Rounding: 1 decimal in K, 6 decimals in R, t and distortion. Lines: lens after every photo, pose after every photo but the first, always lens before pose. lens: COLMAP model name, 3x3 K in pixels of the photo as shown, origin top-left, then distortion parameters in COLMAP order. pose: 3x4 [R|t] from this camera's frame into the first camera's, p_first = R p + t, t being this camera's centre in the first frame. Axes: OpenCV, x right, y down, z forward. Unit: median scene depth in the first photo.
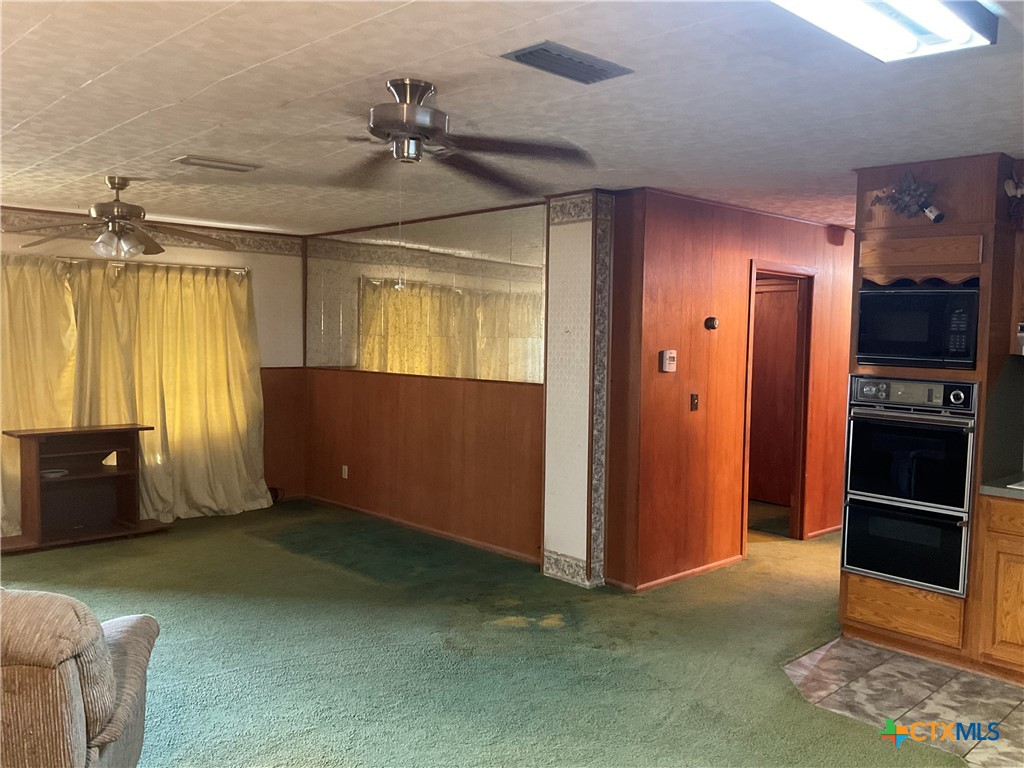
lens RADIAL K [[859.0, 0, 512.0], [0, 859.0, 384.0], [0, 0, 1]] dist [0.078086, -0.146165]
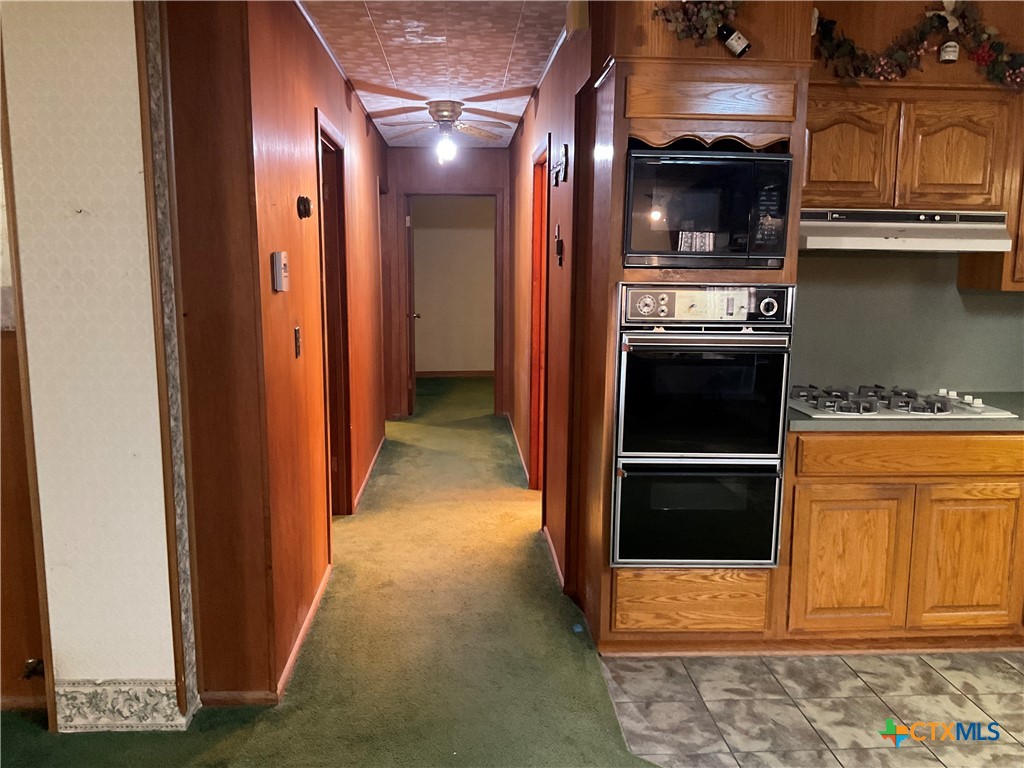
lens RADIAL K [[859.0, 0, 512.0], [0, 859.0, 384.0], [0, 0, 1]] dist [0.078086, -0.146165]
pose [[0.641735, -0.126085, 0.756491, -0.180586], [0.048985, 0.991118, 0.123636, -0.020387], [-0.765360, -0.042285, 0.642211, 0.659521]]
